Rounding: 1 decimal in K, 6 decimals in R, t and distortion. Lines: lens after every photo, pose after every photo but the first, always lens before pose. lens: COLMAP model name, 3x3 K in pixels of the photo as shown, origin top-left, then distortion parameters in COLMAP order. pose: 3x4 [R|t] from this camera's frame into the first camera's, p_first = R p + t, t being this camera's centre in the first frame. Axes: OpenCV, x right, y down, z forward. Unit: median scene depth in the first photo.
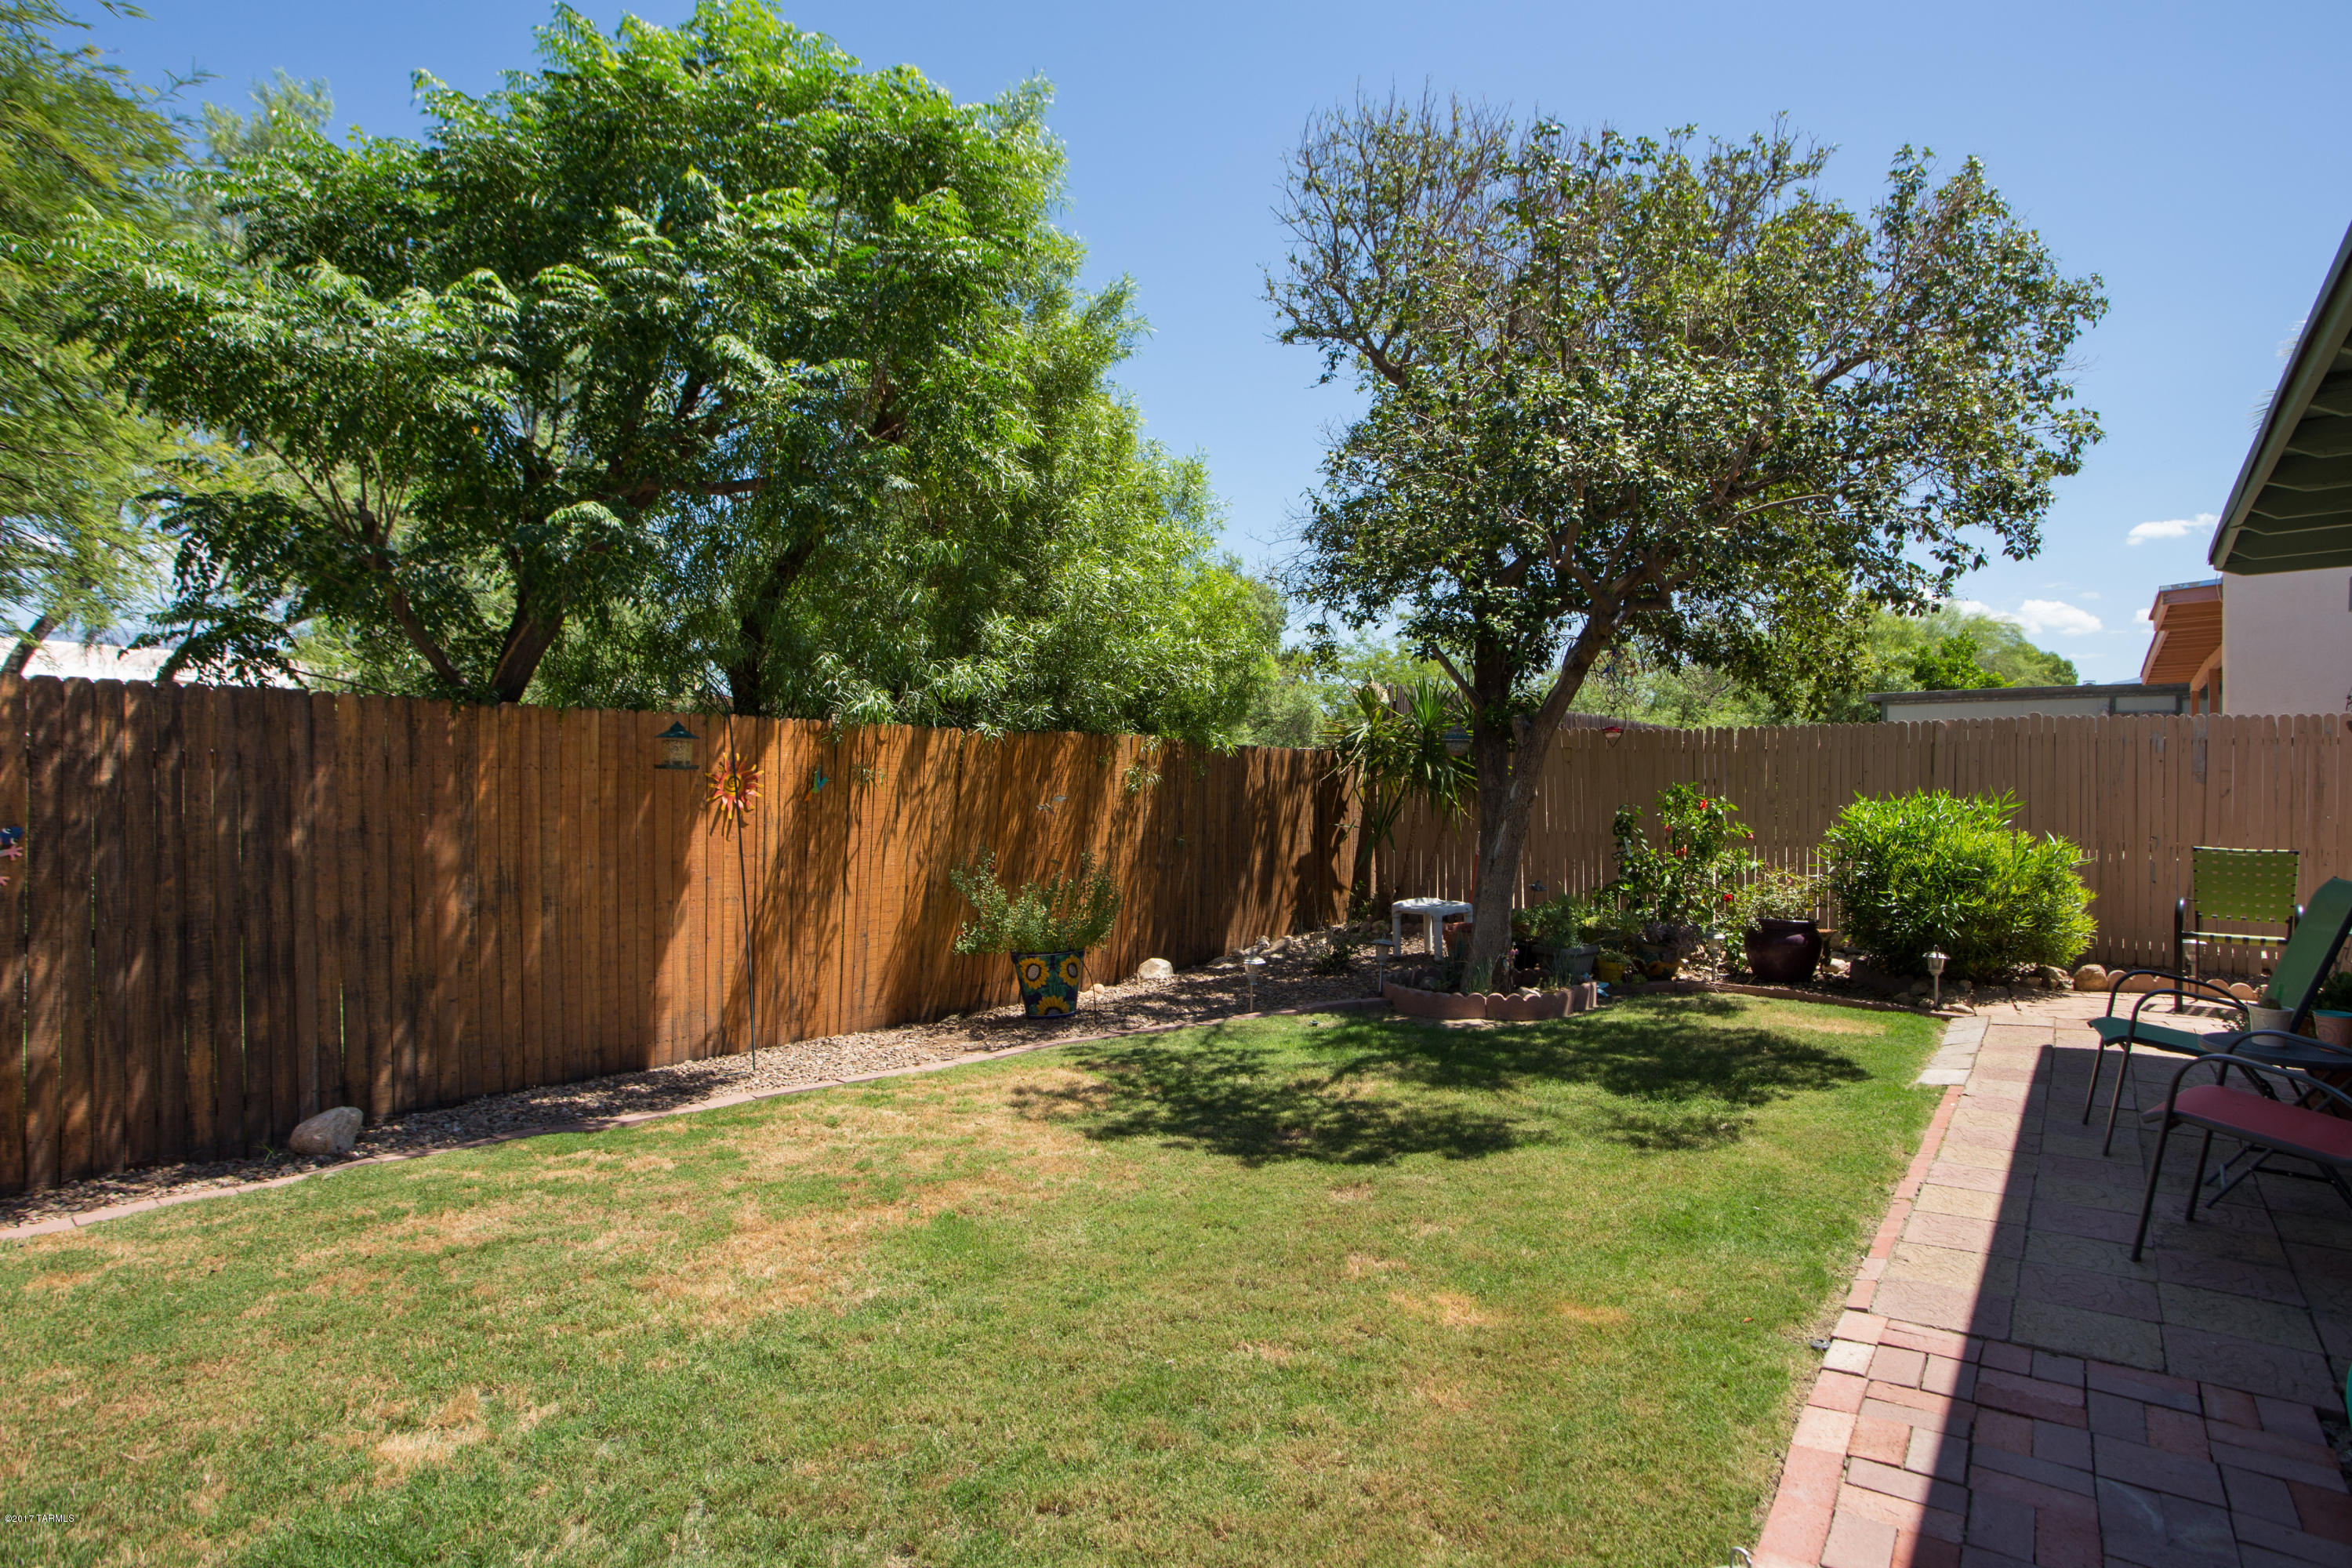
lens RADIAL K [[1323.6, 0, 1176.0], [0, 1323.6, 784.0], [0, 0, 1]] dist [-0.083531, 0.057772]
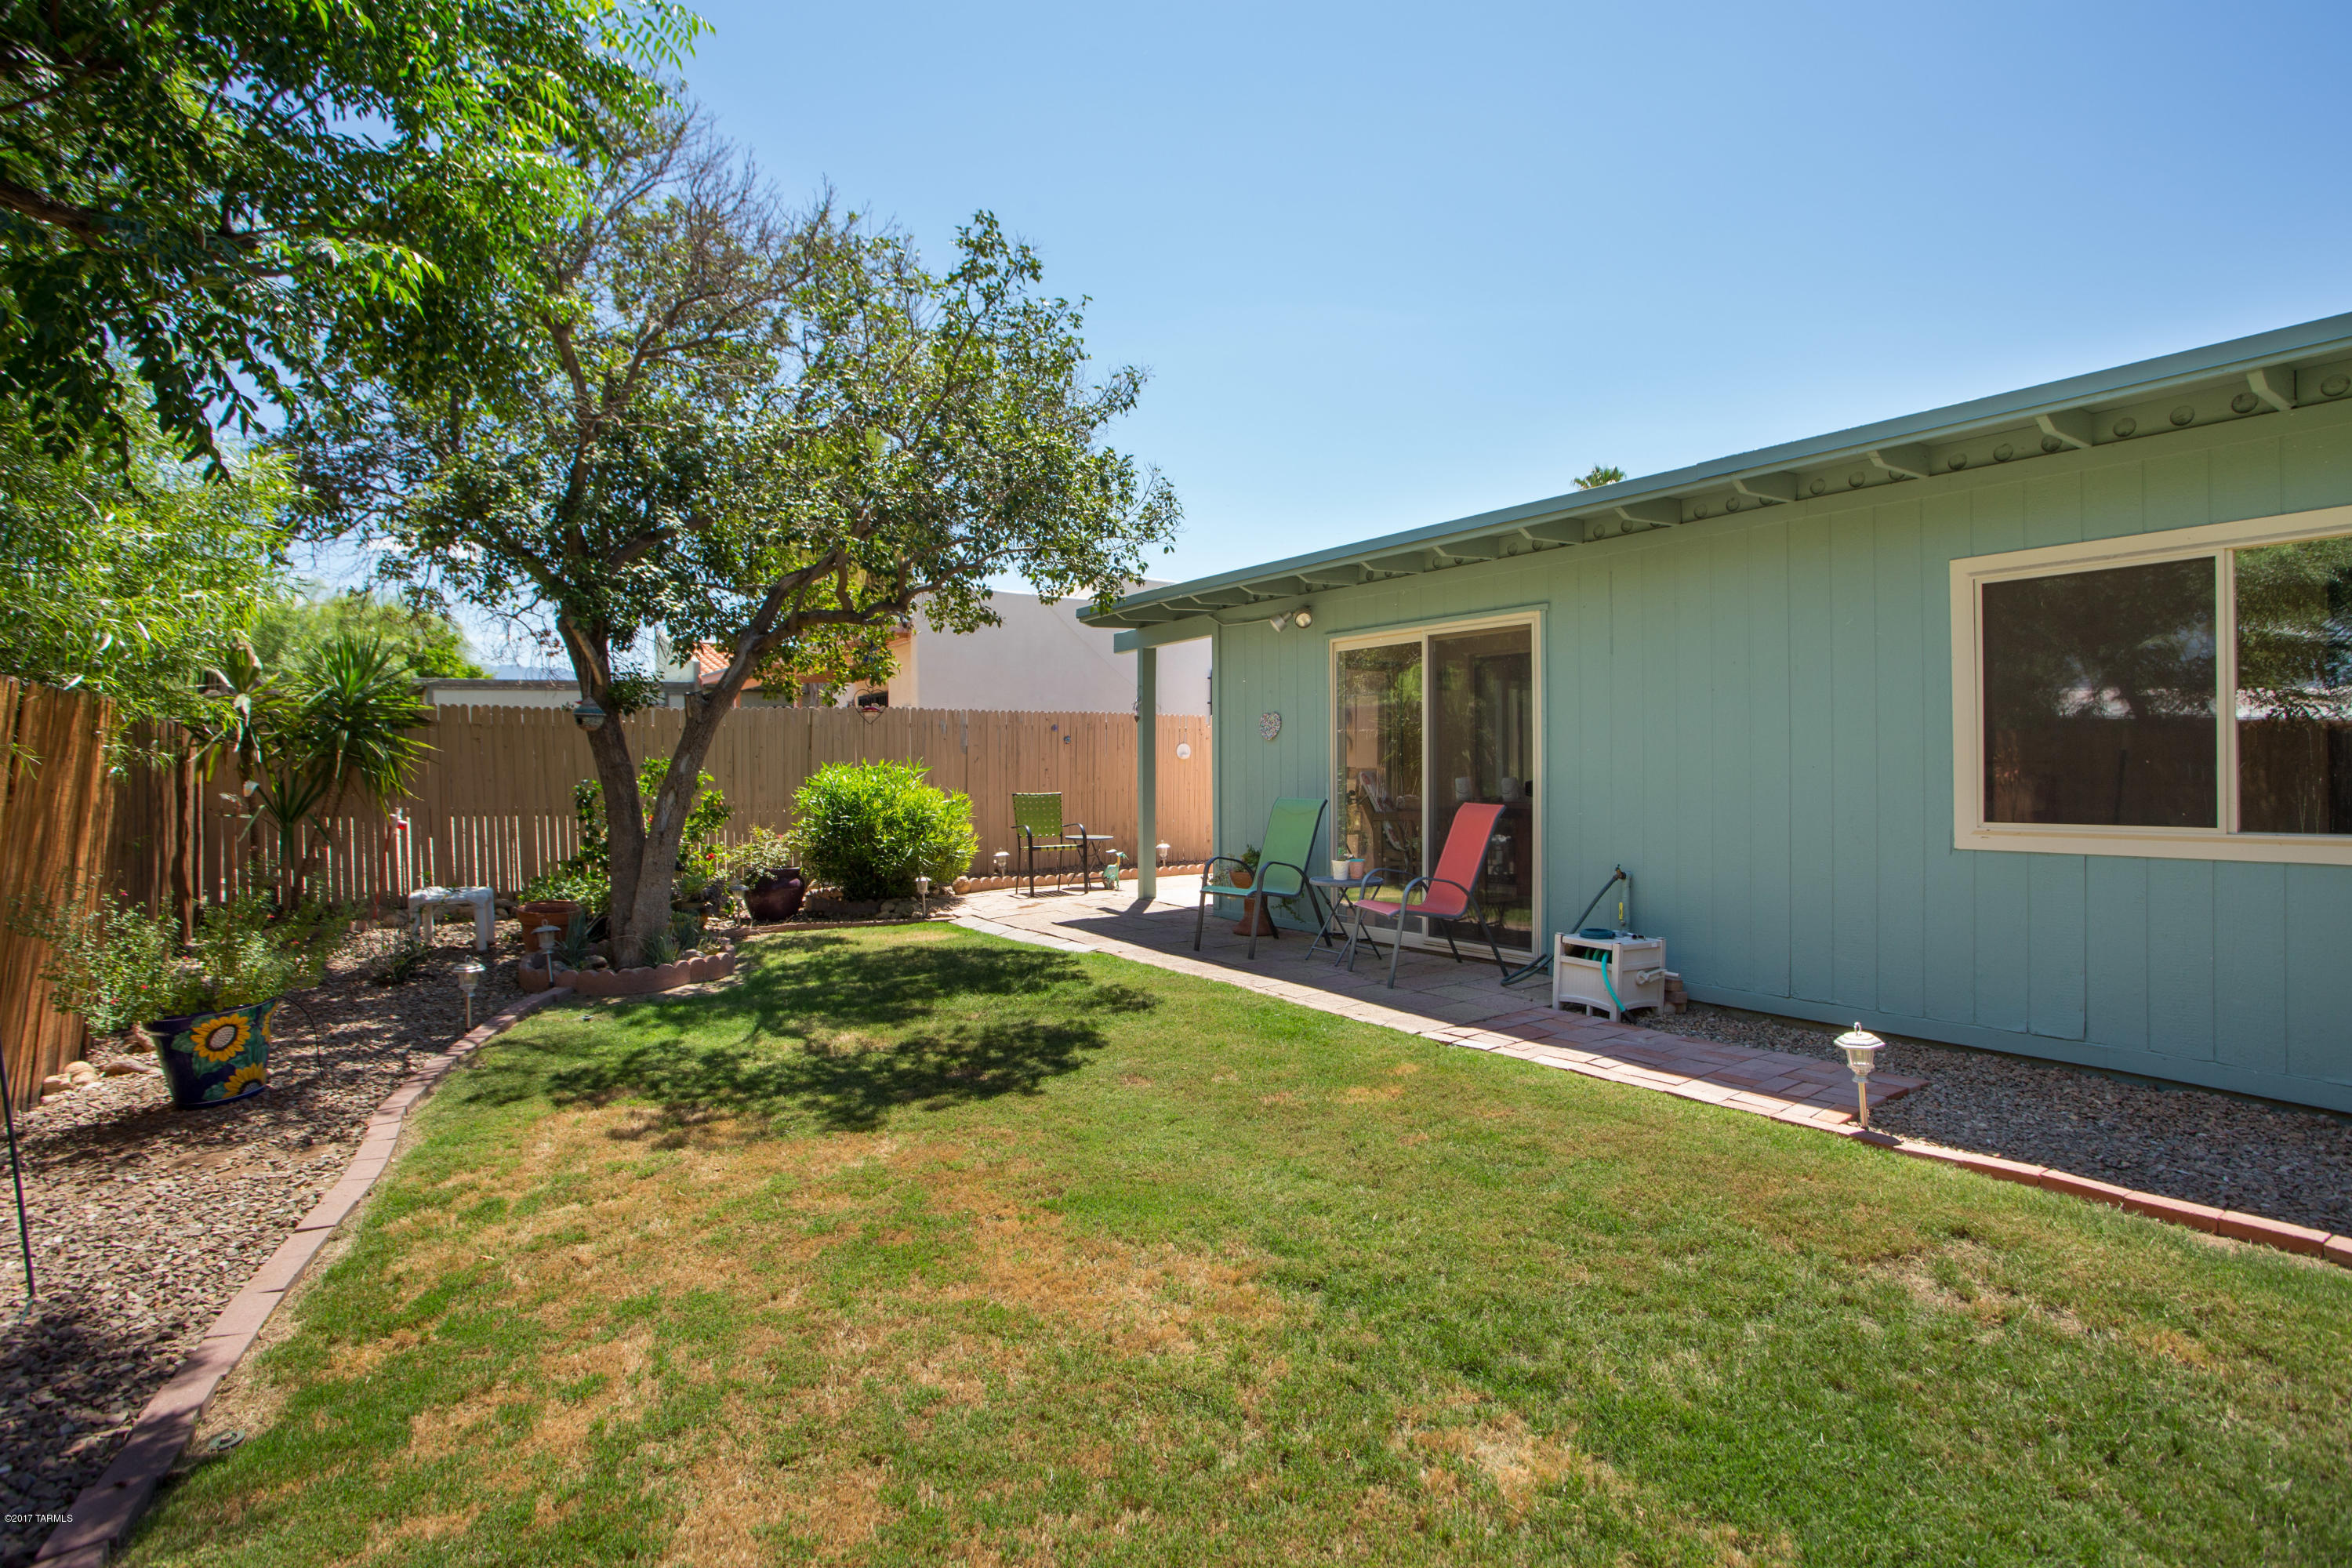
lens RADIAL K [[1169.6, 0, 1179.3], [0, 1169.6, 771.5], [0, 0, 1]] dist [-0.076354, 0.035240]
pose [[0.338675, -0.021336, 0.940662, -0.465451], [0.014870, 0.999739, 0.017322, 0.000626], [-0.940786, 0.008121, 0.338904, 0.311040]]
